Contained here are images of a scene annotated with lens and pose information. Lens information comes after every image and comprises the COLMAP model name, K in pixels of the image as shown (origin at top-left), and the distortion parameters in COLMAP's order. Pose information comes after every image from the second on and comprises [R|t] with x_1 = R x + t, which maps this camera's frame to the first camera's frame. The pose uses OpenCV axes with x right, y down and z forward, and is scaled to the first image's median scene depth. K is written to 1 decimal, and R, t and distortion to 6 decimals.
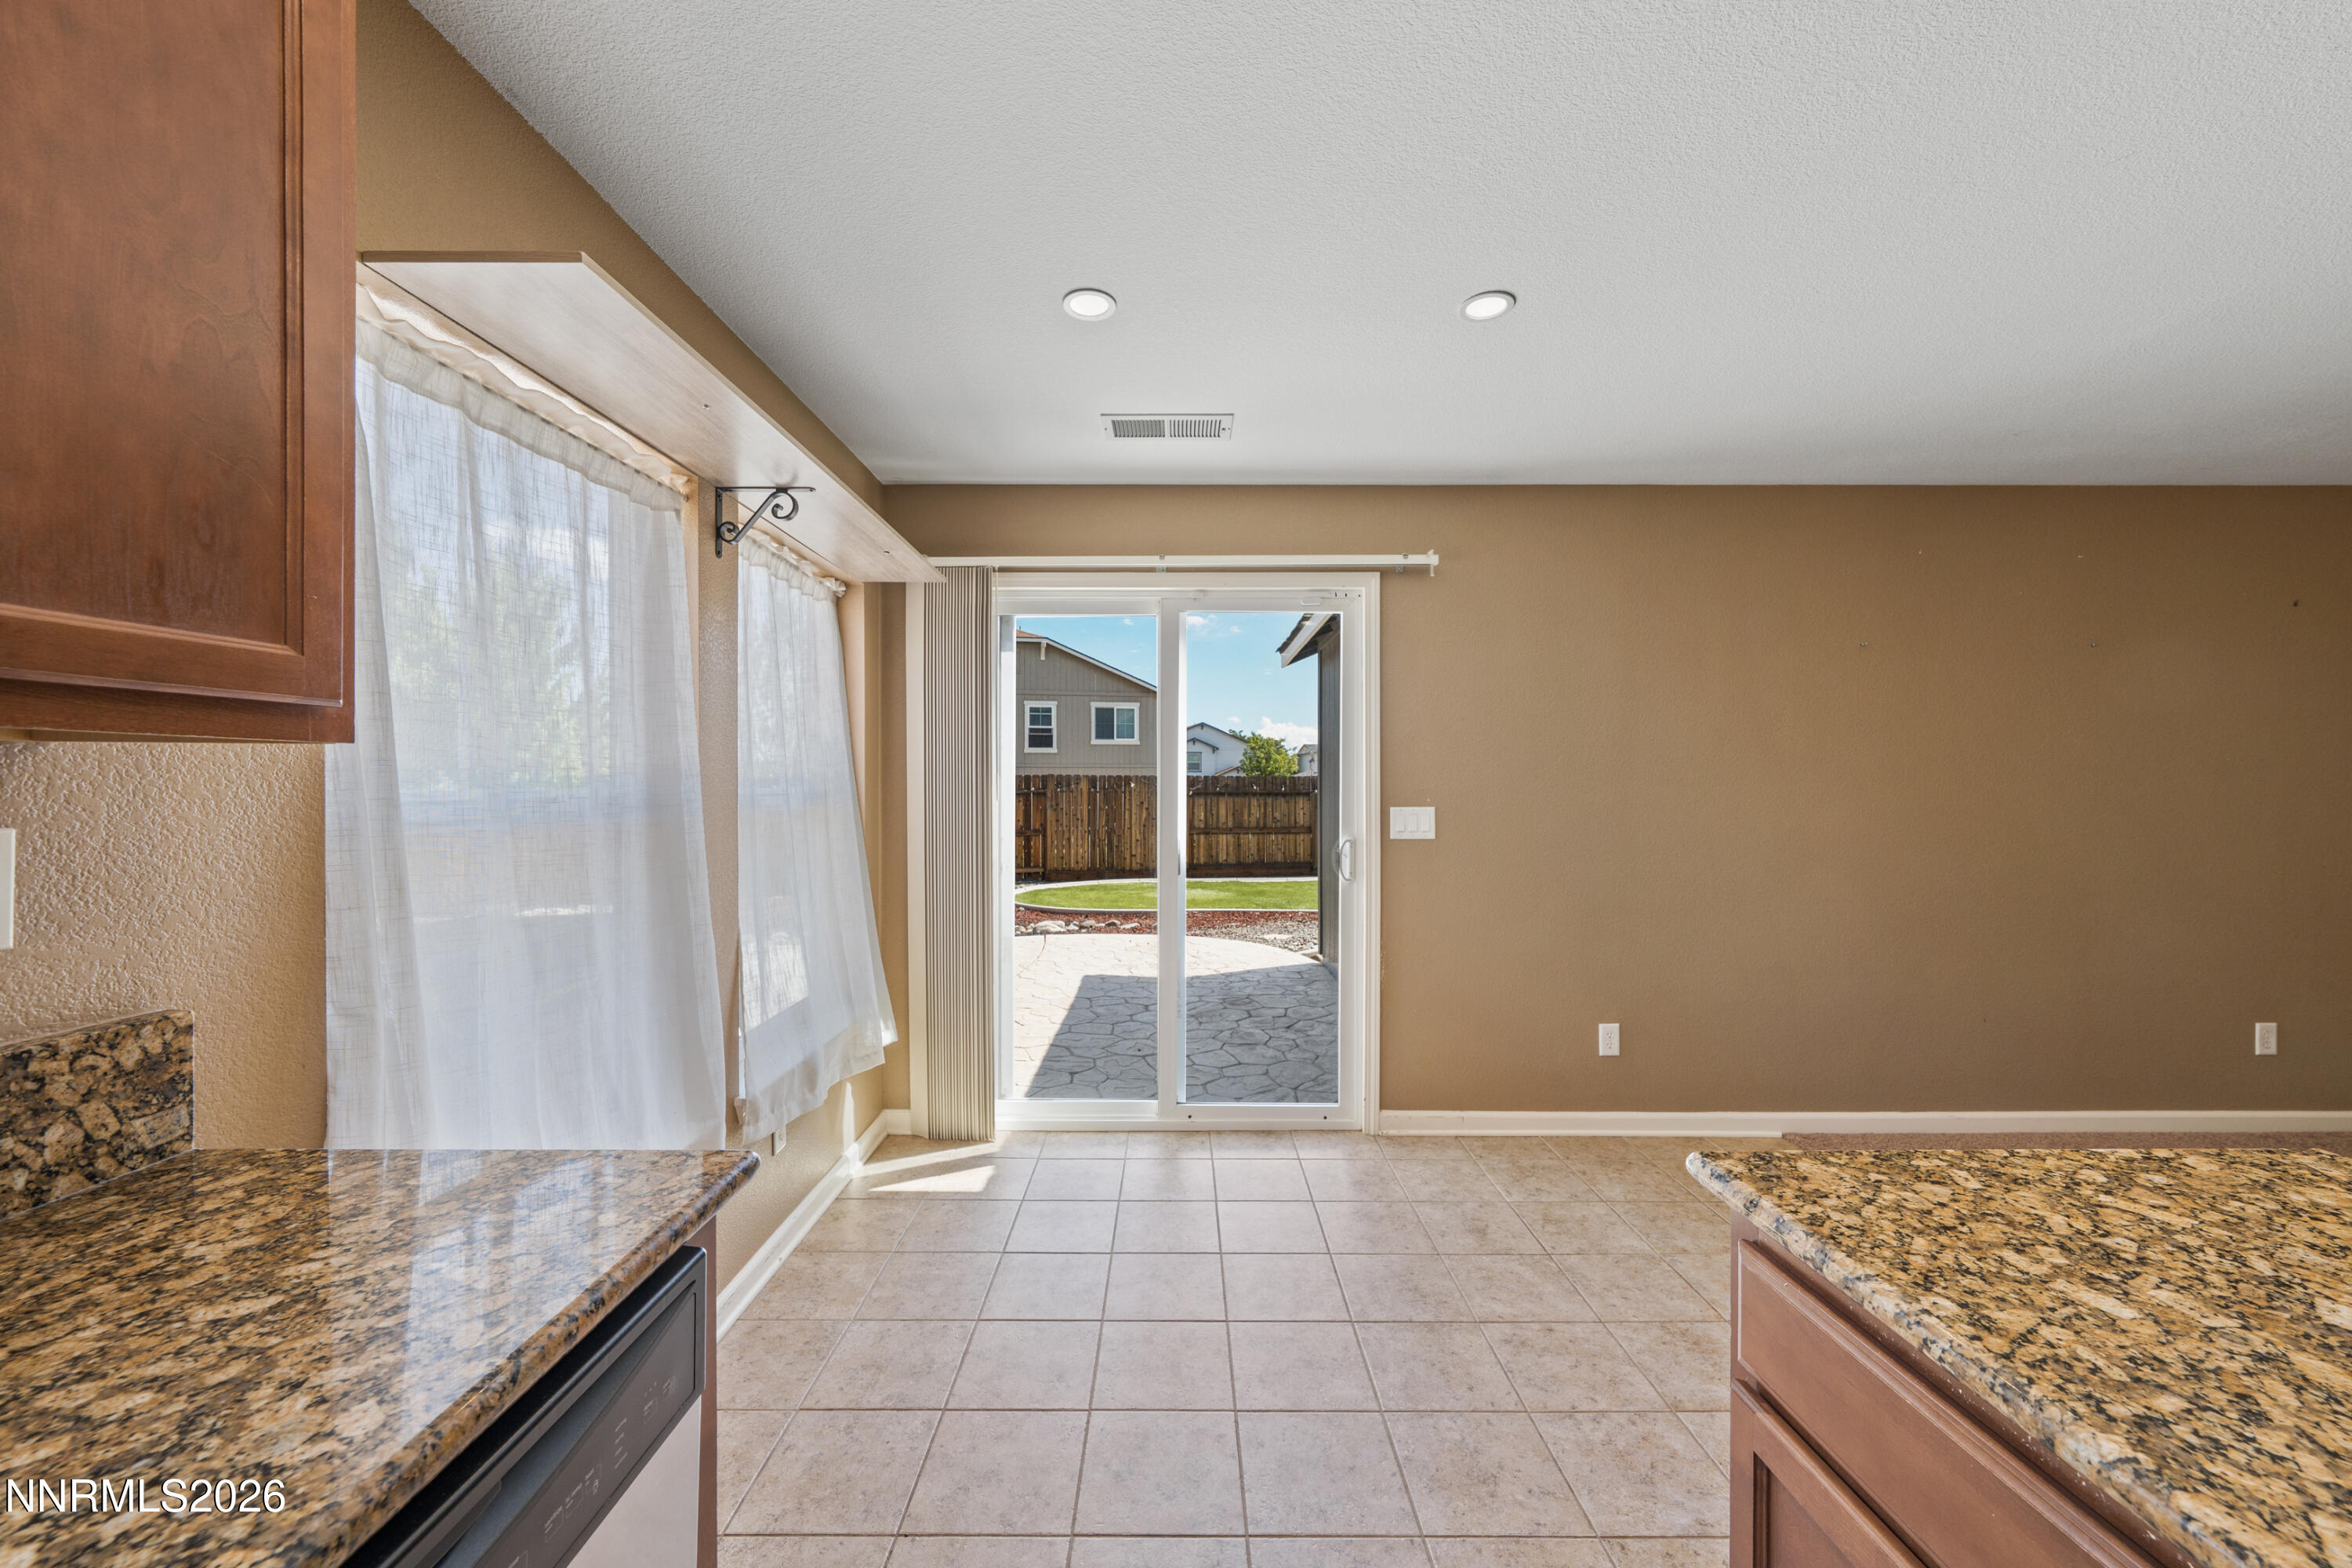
lens RADIAL K [[867.4, 0, 1173.3], [0, 867.4, 786.8], [0, 0, 1]] dist [-0.001935, -0.000680]
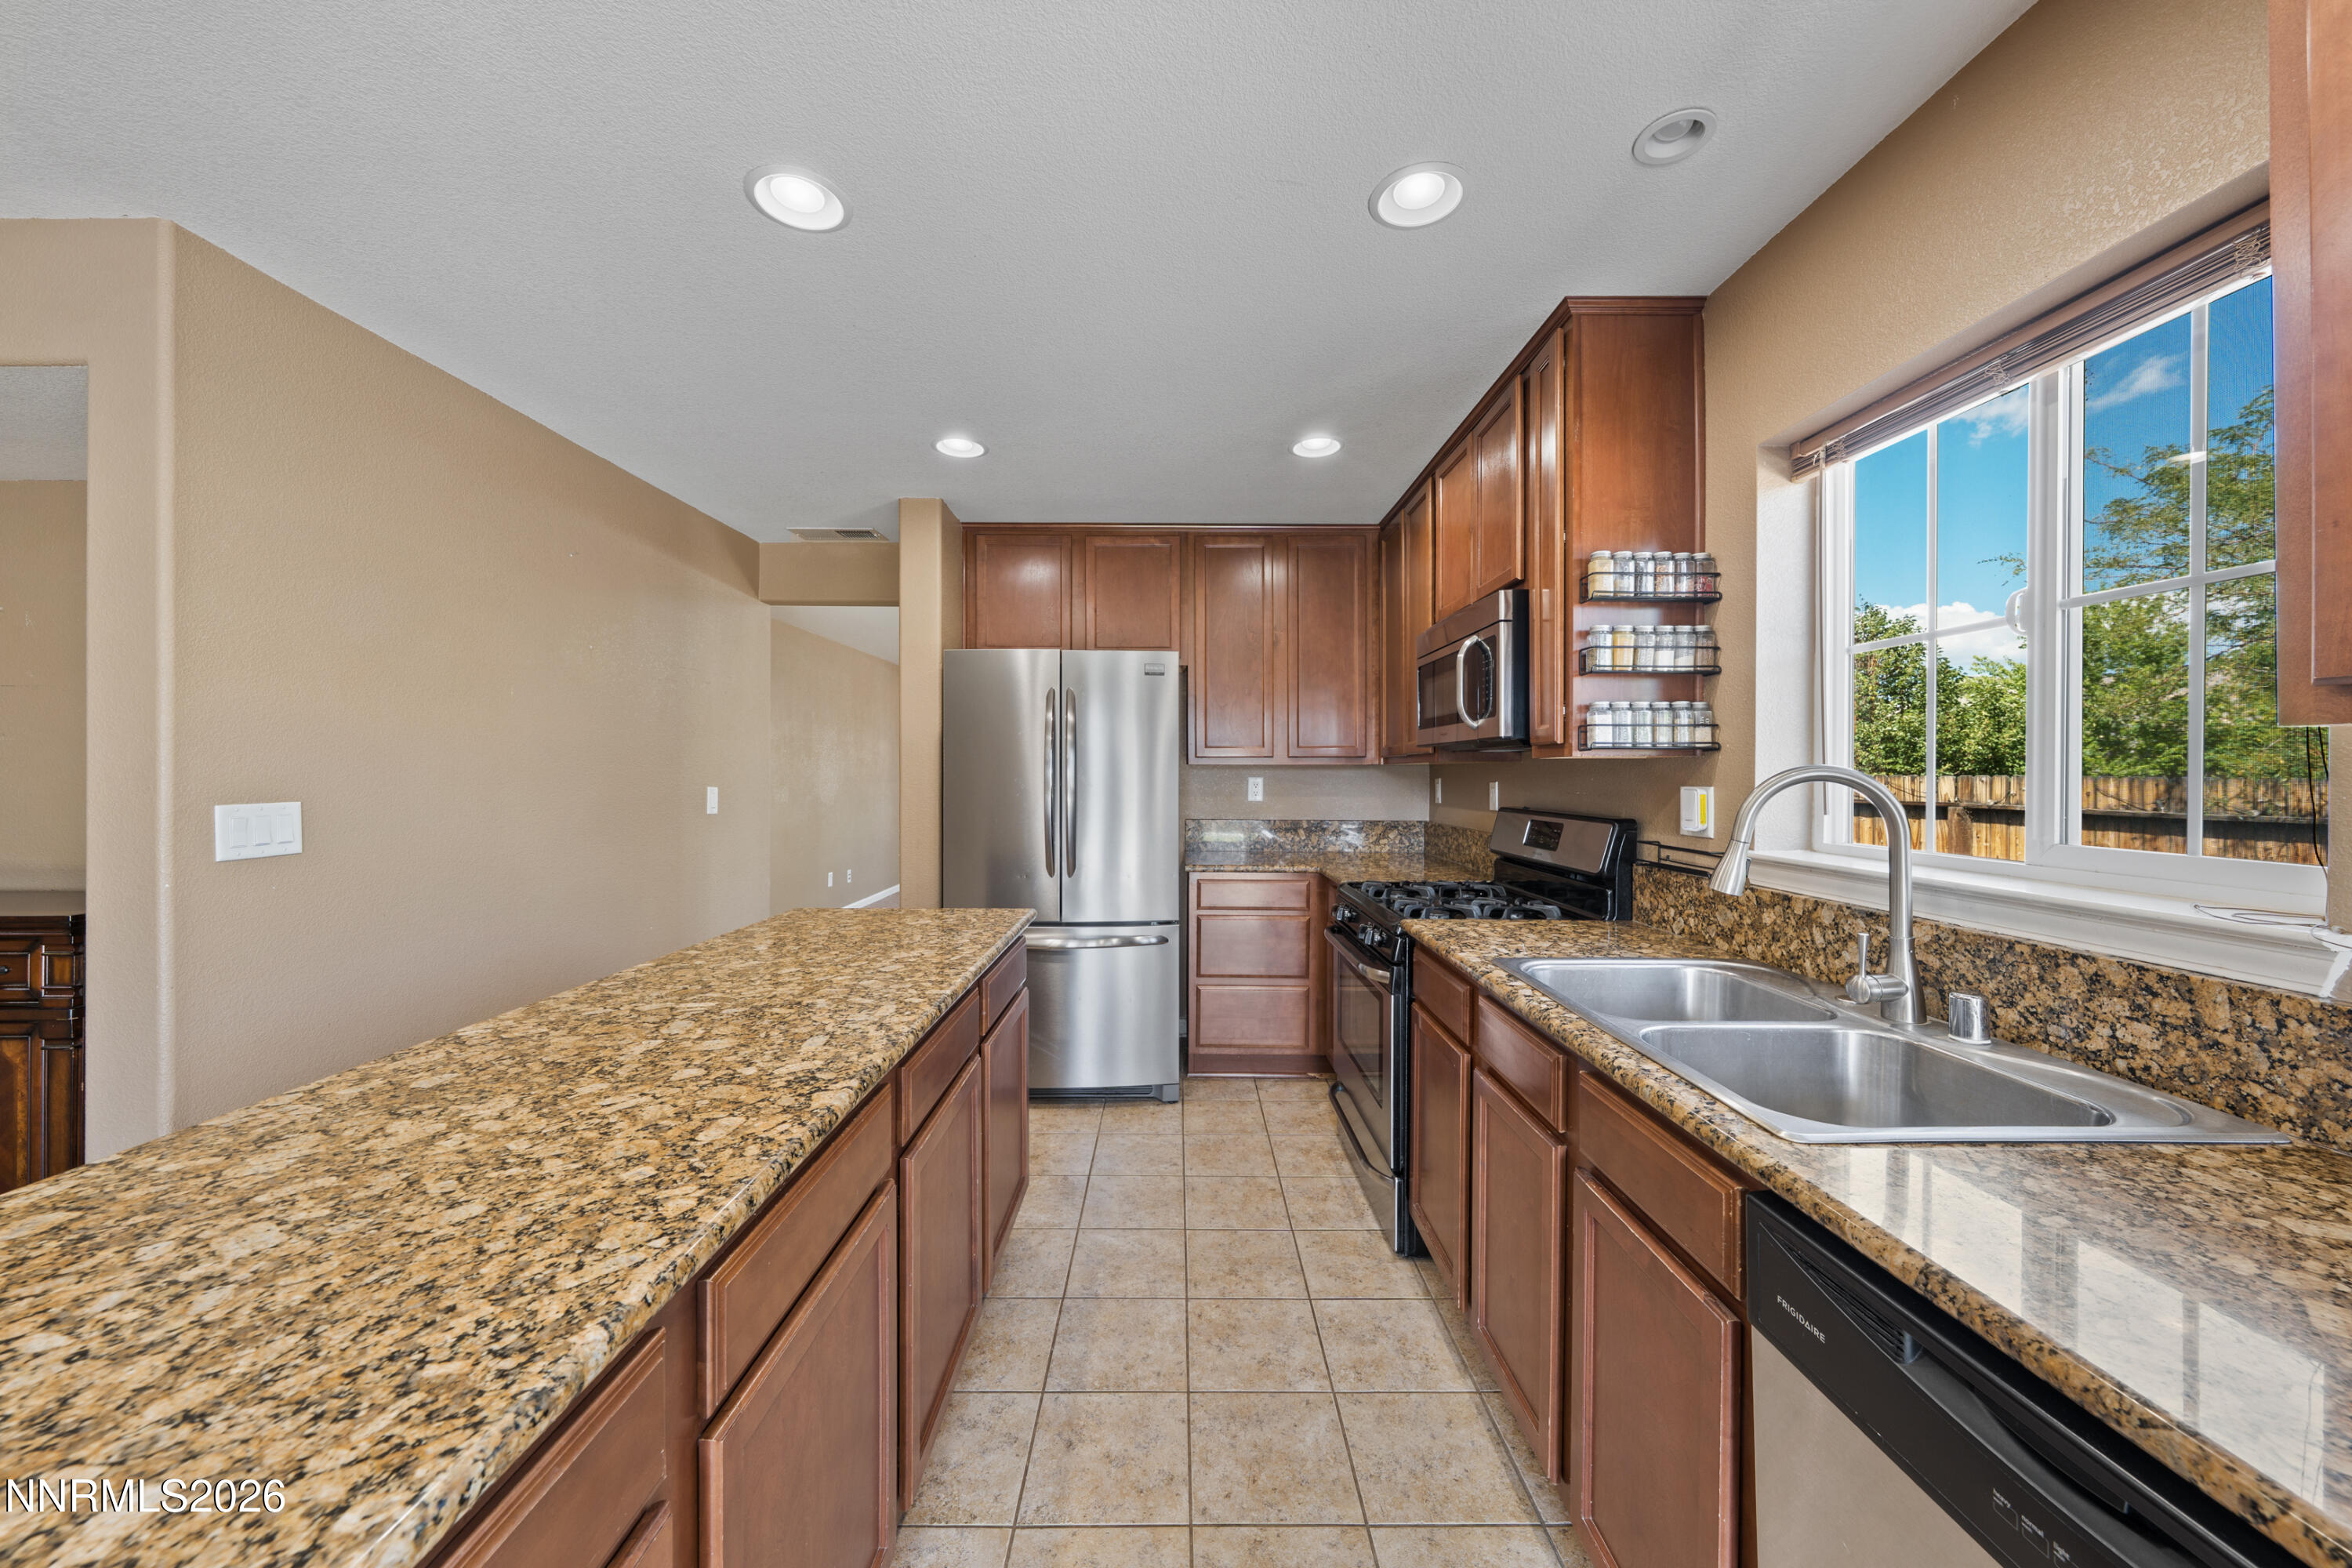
lens RADIAL K [[817.9, 0, 1177.7], [0, 817.9, 774.9], [0, 0, 1]] dist [-0.001240, -0.000443]
pose [[-0.999989, -0.000912, -0.004513, 0.049210], [-0.000937, 0.999984, 0.005517, -0.000375], [0.004508, 0.005521, -0.999975, 0.347735]]
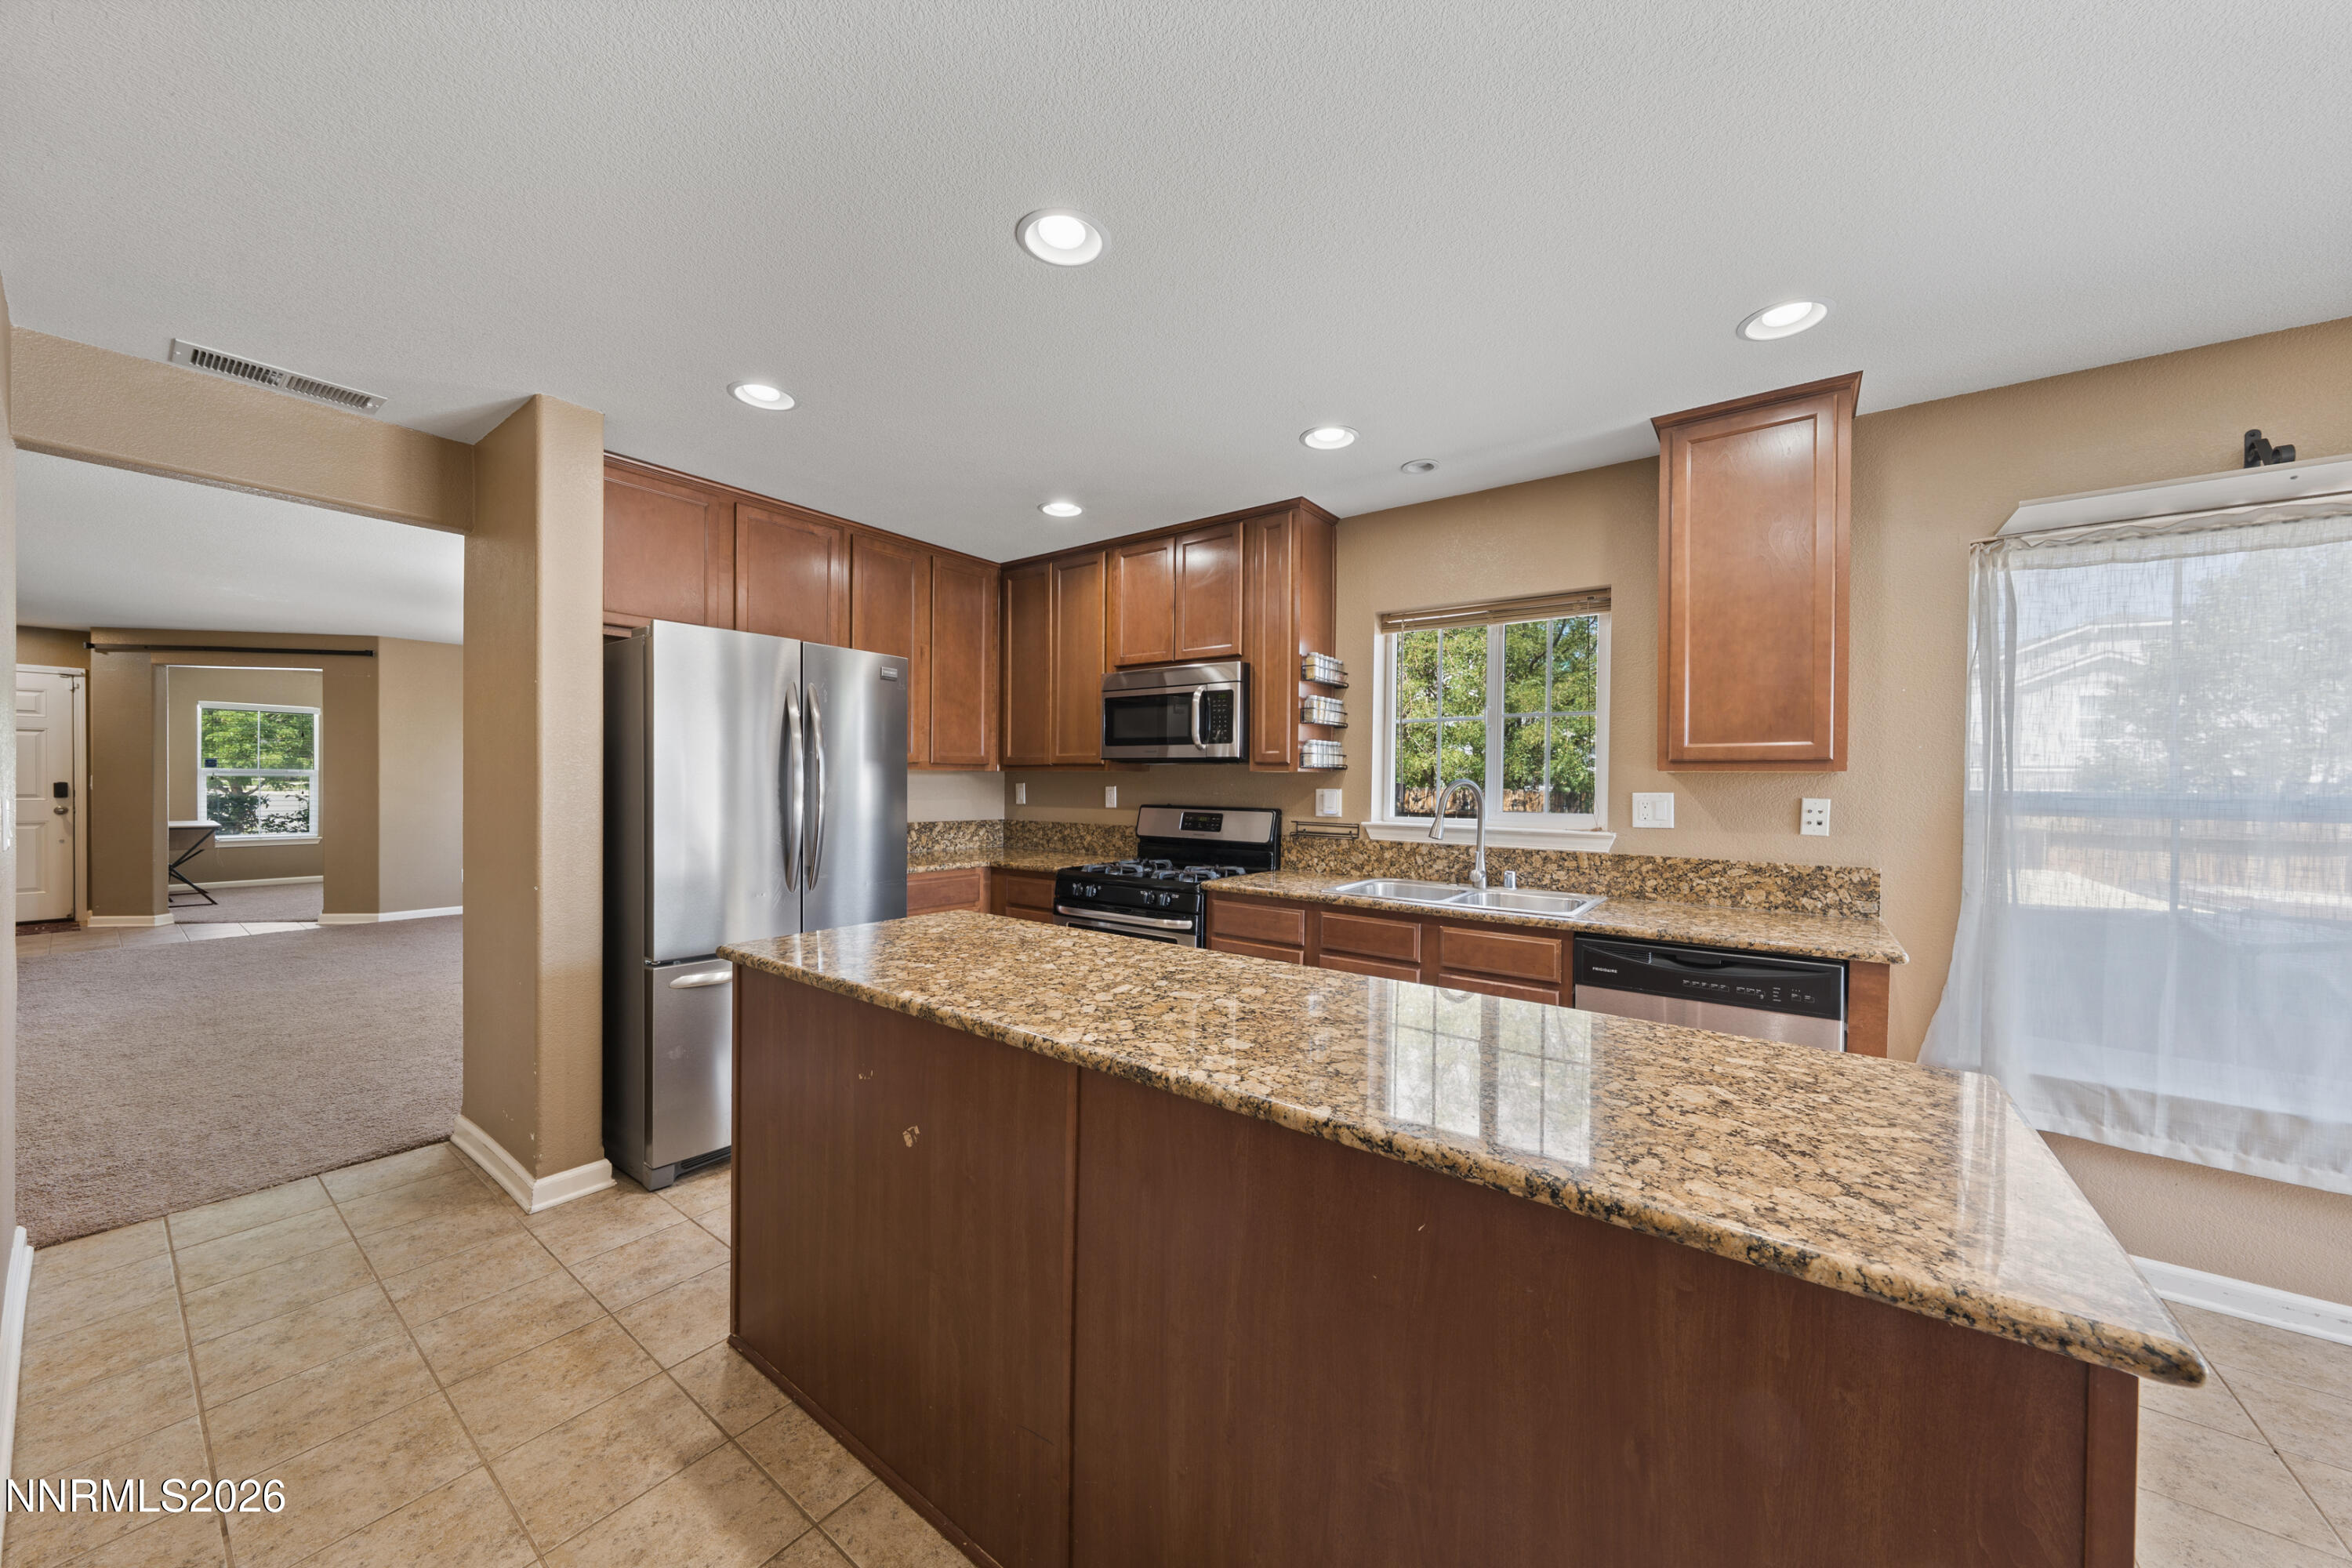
lens RADIAL K [[817.9, 0, 1178.6], [0, 817.9, 787.5], [0, 0, 1]] dist [-0.001240, -0.000443]
pose [[-0.592047, 0.001943, -0.805901, 0.678788], [-0.011745, 0.999870, 0.011039, -0.000227], [0.805818, 0.016001, -0.591947, 0.221886]]
